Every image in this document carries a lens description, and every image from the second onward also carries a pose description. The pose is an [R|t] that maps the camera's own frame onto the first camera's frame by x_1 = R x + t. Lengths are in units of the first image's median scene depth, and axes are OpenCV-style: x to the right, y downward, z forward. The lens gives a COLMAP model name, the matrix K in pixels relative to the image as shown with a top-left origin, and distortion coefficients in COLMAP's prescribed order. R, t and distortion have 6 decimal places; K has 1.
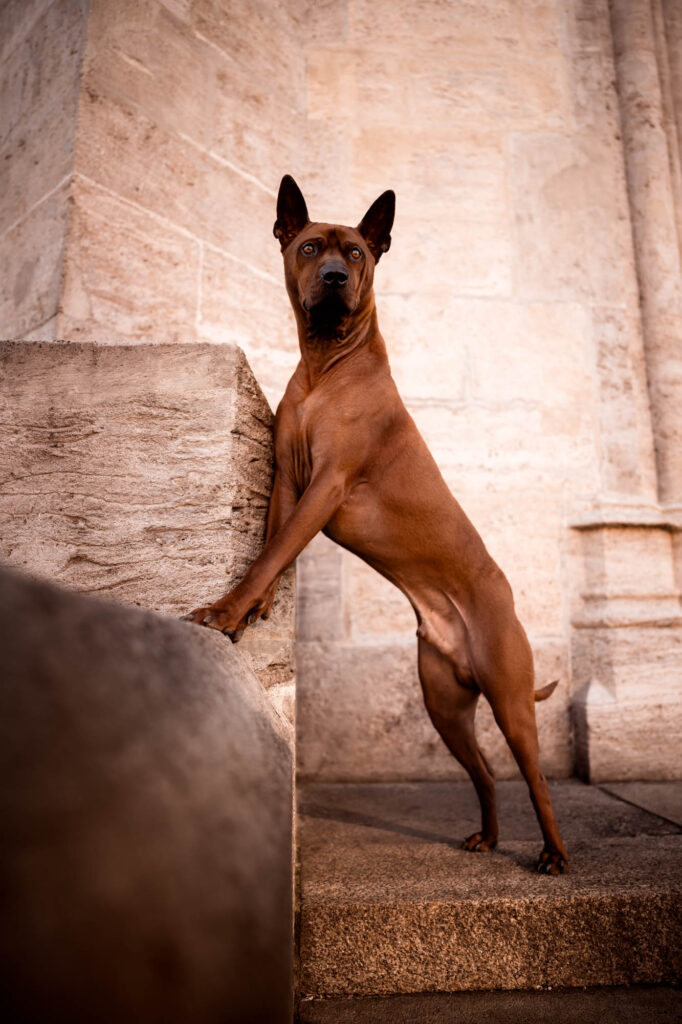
lens RADIAL K [[704.3, 0, 346.3], [0, 704.3, 514.4], [0, 0, 1]] dist [-0.060833, 0.033684]
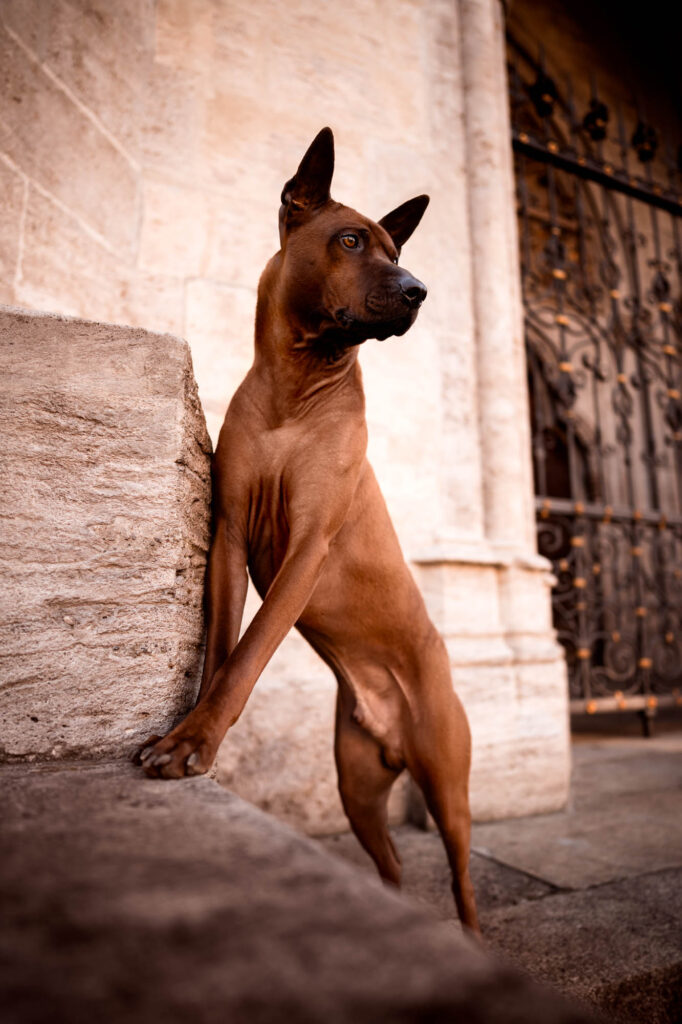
lens RADIAL K [[704.3, 0, 346.3], [0, 704.3, 514.4], [0, 0, 1]] dist [-0.060833, 0.033684]
pose [[0.924656, 0.062345, 0.375665, -0.137221], [-0.065170, 0.997861, -0.005196, -0.037142], [-0.375186, -0.019677, 0.926741, 0.145220]]
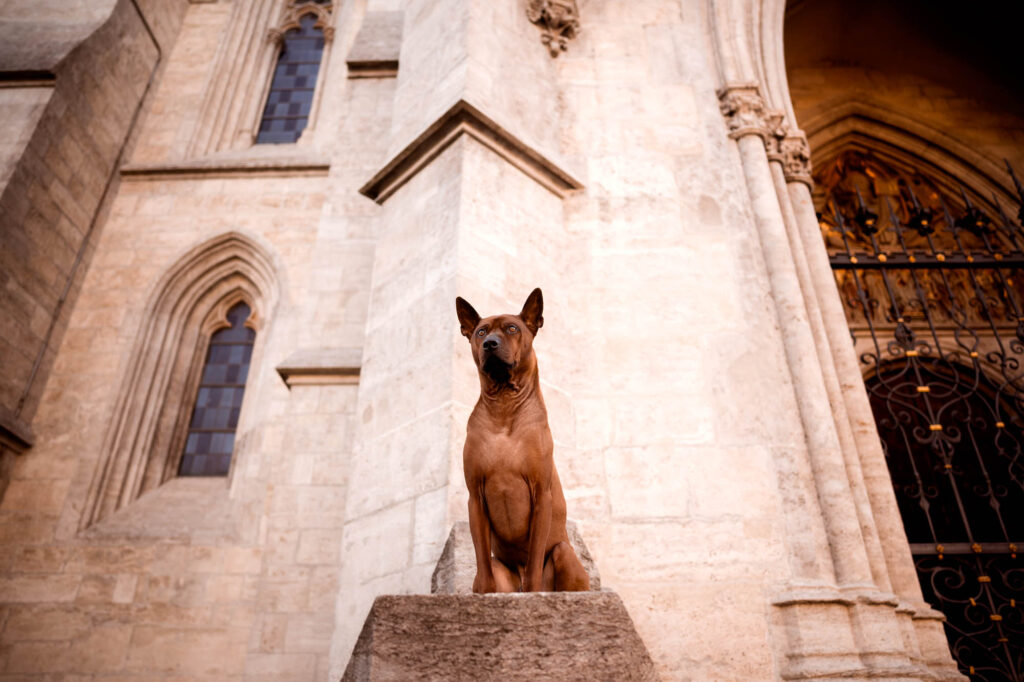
lens RADIAL K [[717.6, 0, 514.5], [0, 717.6, 345.6], [0, 0, 1]] dist [-0.043173, 0.006367]
pose [[0.996134, -0.049279, -0.072717, -0.078807], [0.023245, 0.946187, -0.322783, -0.027994], [0.084710, 0.319845, 0.943675, -0.619738]]
